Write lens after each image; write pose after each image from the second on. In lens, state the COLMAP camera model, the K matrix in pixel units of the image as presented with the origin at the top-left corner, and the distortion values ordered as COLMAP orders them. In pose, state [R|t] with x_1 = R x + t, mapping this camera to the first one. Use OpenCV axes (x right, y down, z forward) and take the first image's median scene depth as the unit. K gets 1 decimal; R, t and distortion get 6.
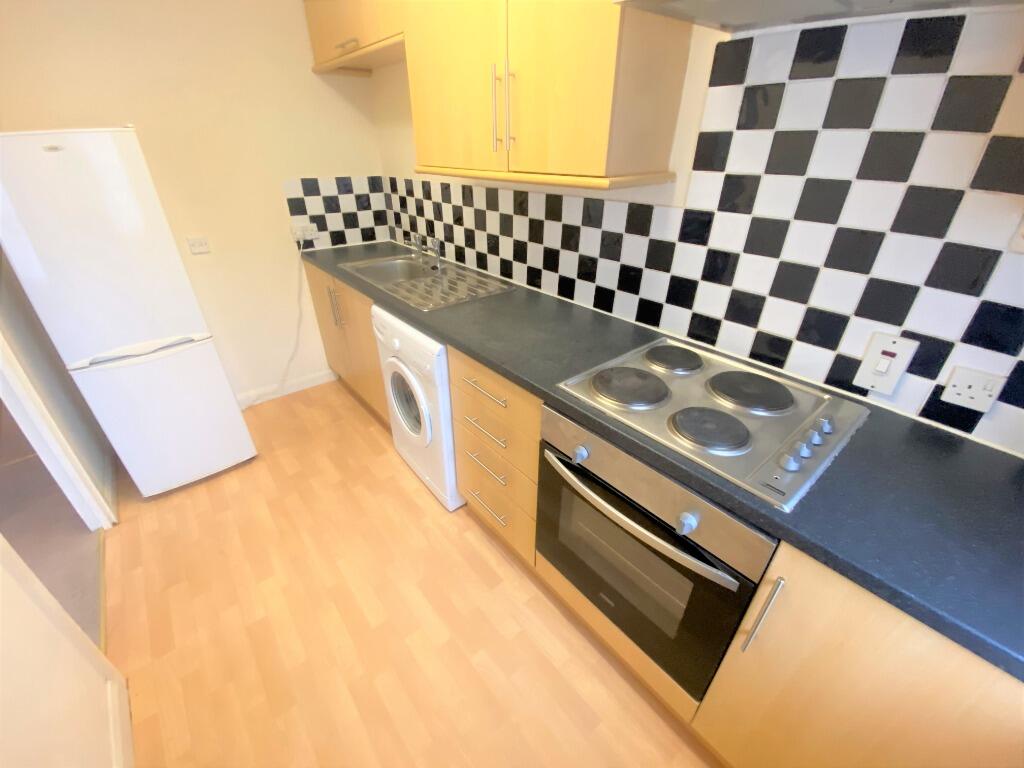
lens RADIAL K [[419.0, 0, 511.7], [0, 419.0, 402.3], [0, 0, 1]] dist [-0.034165, 0.000014]
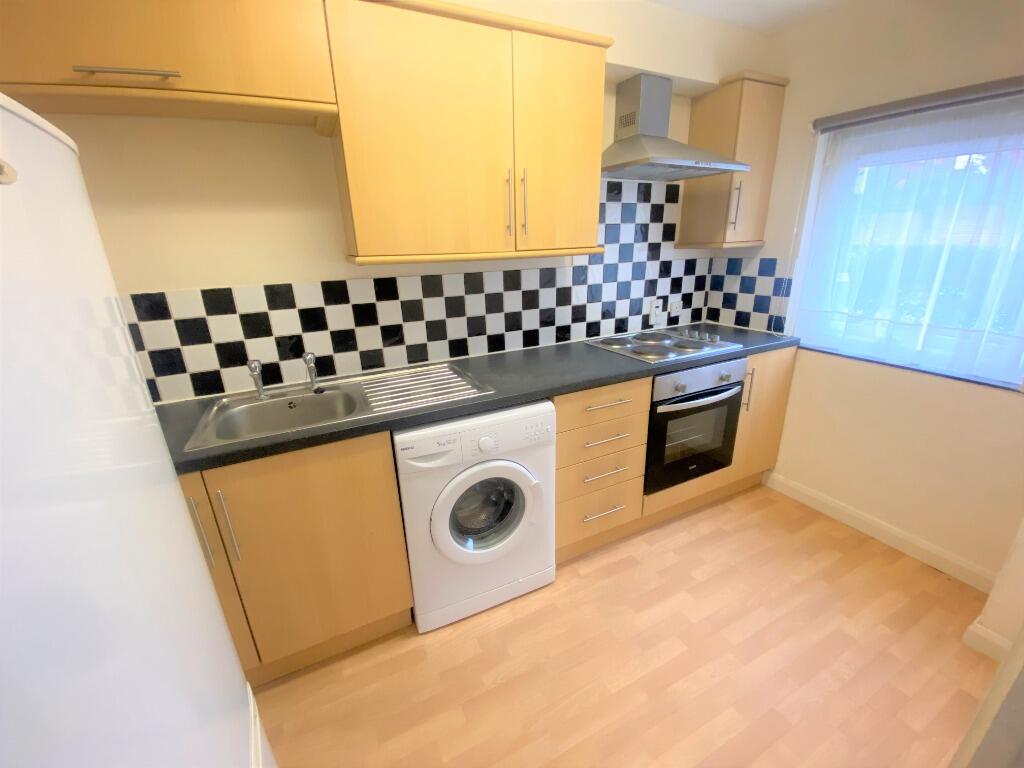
lens RADIAL K [[440.7, 0, 512.0], [0, 440.7, 384.0], [0, 0, 1]] dist [-0.001020, -0.000149]
pose [[0.197897, -0.326971, 0.924082, -1.270382], [0.521559, 0.833323, 0.183162, -0.463240], [-0.829948, 0.445716, 0.335447, 0.715316]]
